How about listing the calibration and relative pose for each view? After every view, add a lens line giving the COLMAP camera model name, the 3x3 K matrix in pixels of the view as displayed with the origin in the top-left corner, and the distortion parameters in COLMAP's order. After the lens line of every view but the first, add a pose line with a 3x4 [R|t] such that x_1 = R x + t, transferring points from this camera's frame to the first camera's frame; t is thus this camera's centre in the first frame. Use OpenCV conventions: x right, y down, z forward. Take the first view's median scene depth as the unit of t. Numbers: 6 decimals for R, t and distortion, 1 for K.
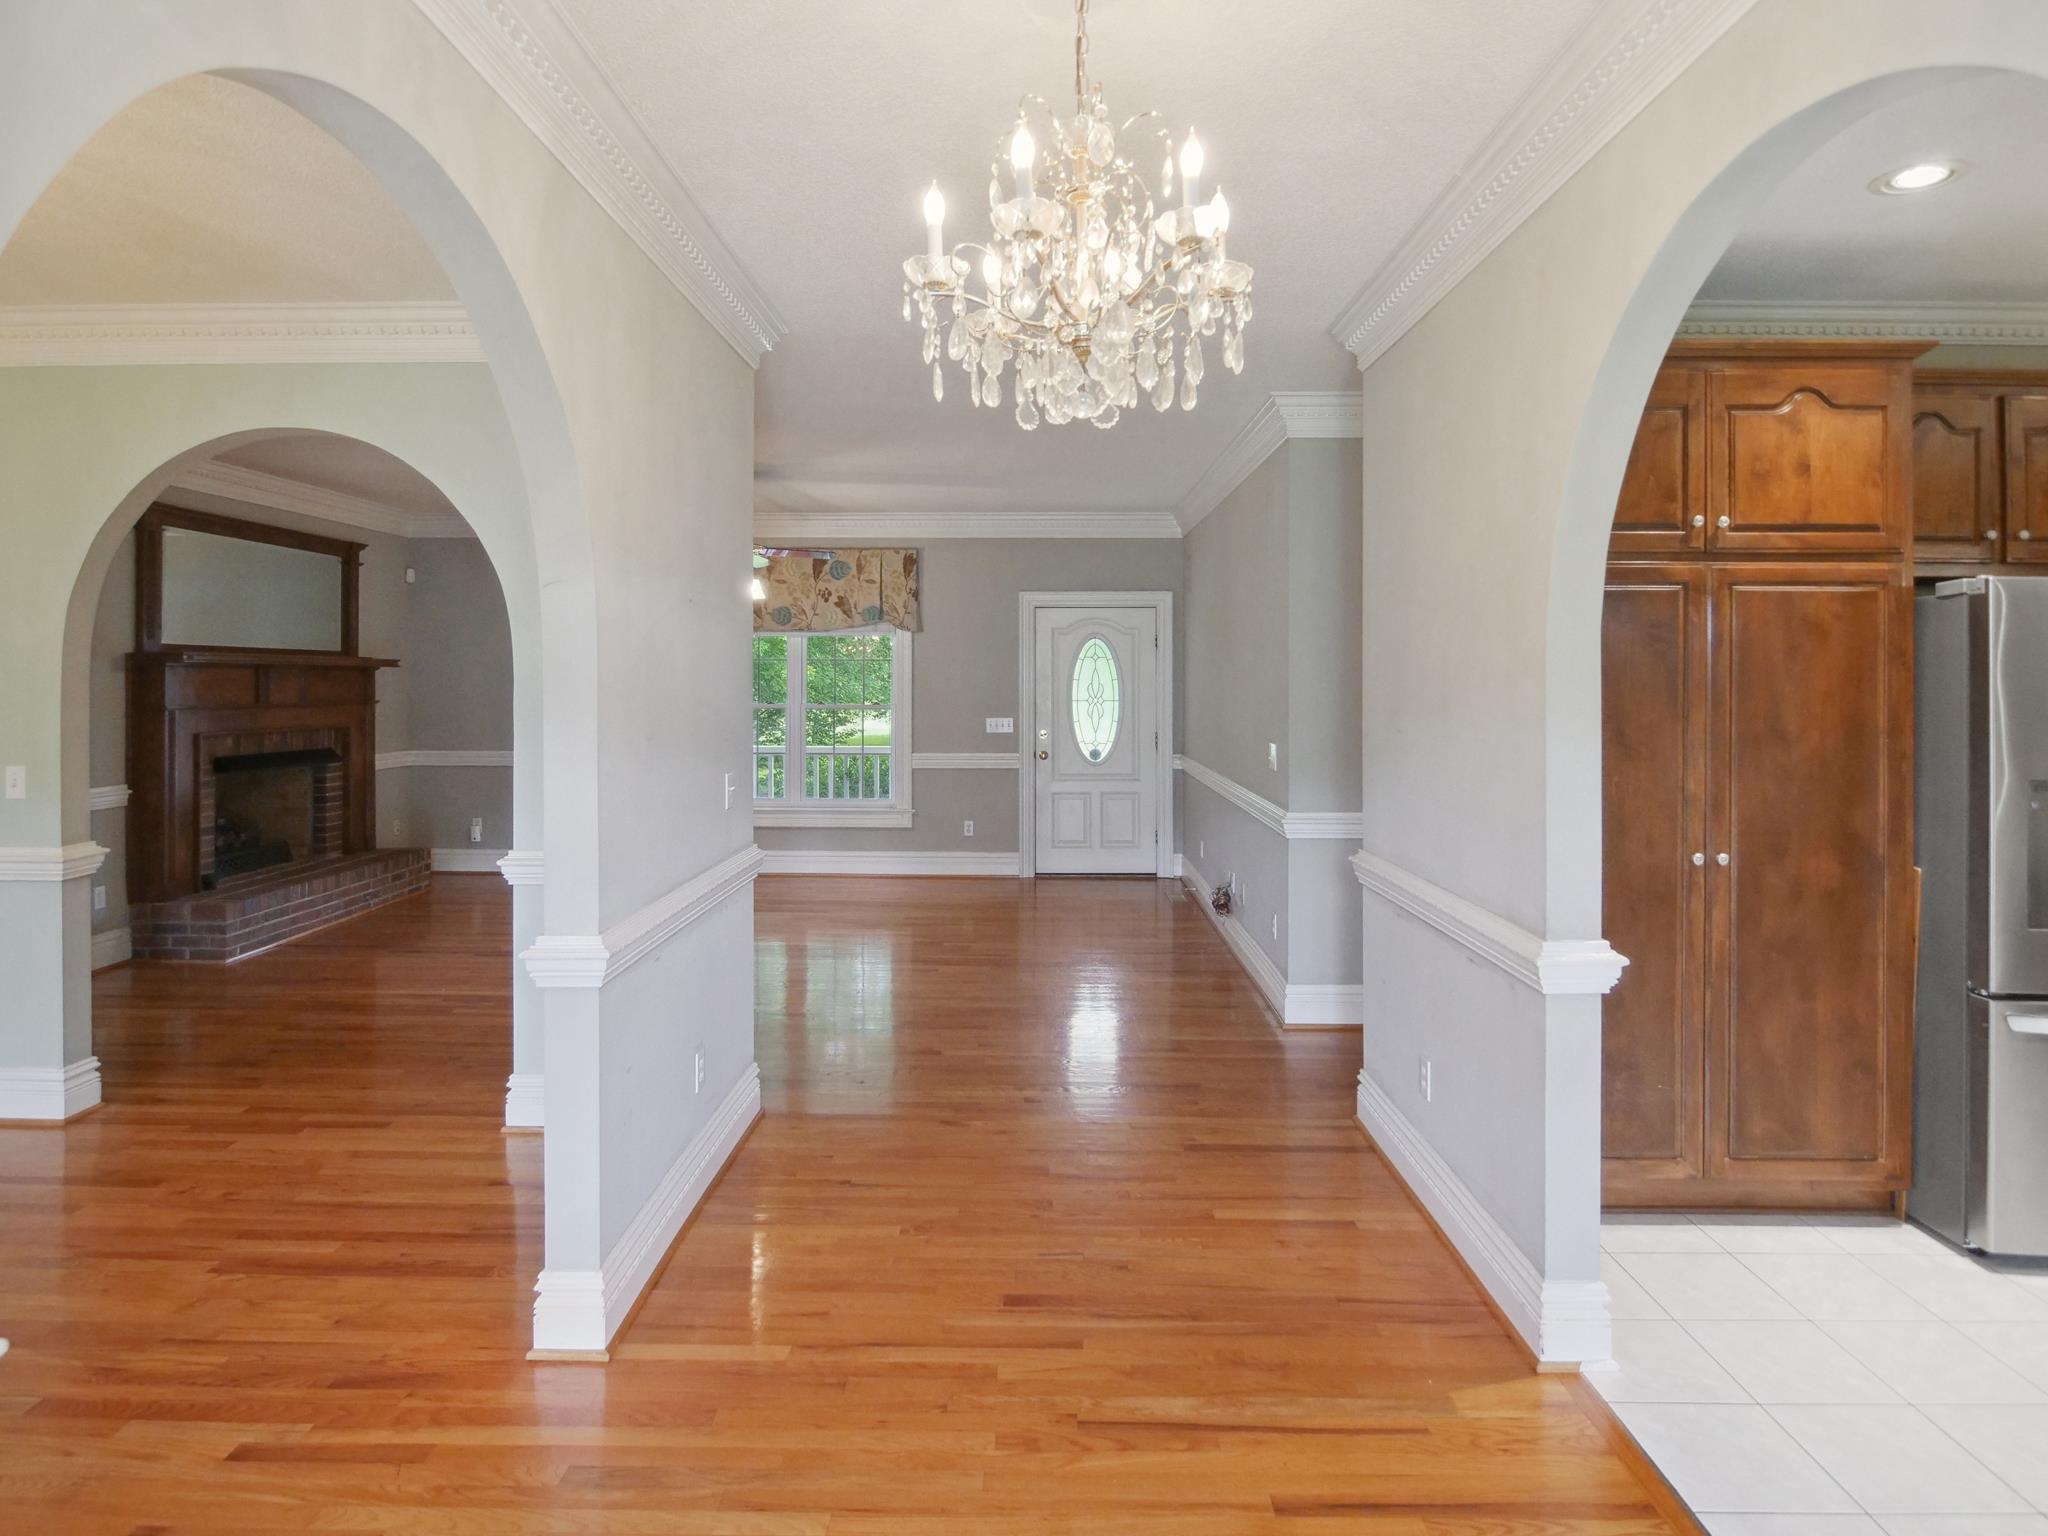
lens RADIAL K [[1157.0, 0, 1019.6], [0, 1157.0, 632.4], [0, 0, 1]] dist [-0.006369, -0.002800]
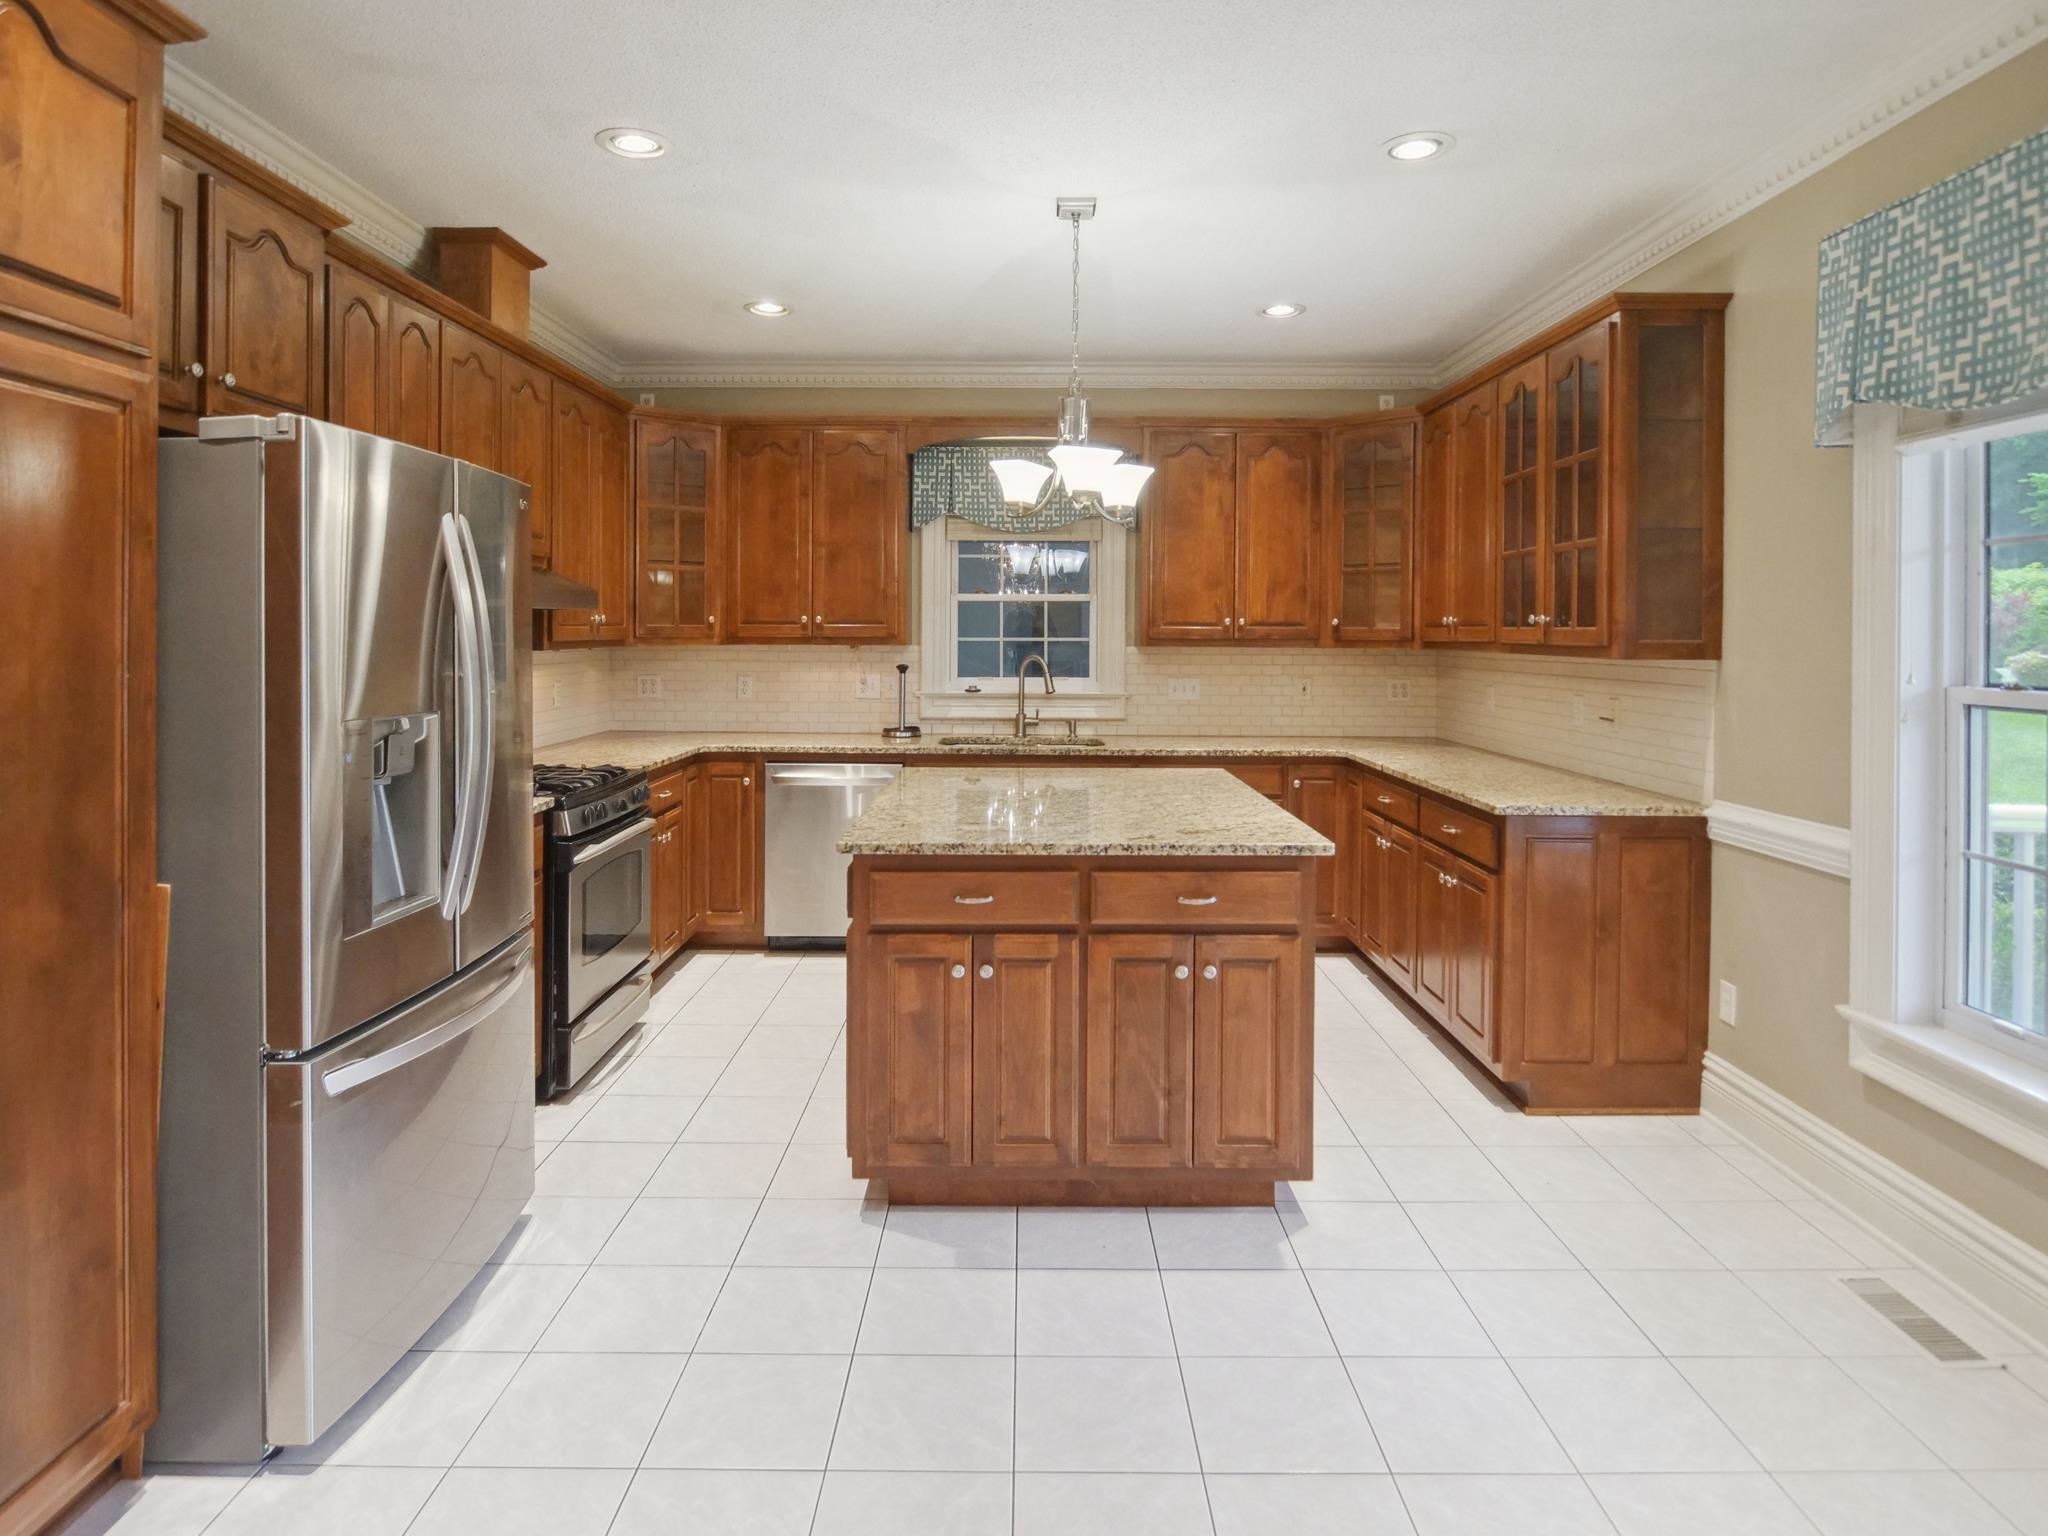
lens RADIAL K [[1157.0, 0, 1019.6], [0, 1157.0, 632.4], [0, 0, 1]] dist [-0.006369, -0.002800]
pose [[-0.011609, -0.007693, 0.999903, 0.171963], [-0.040636, 0.999148, 0.007215, 0.050189], [-0.999107, -0.040548, -0.011912, 0.563382]]
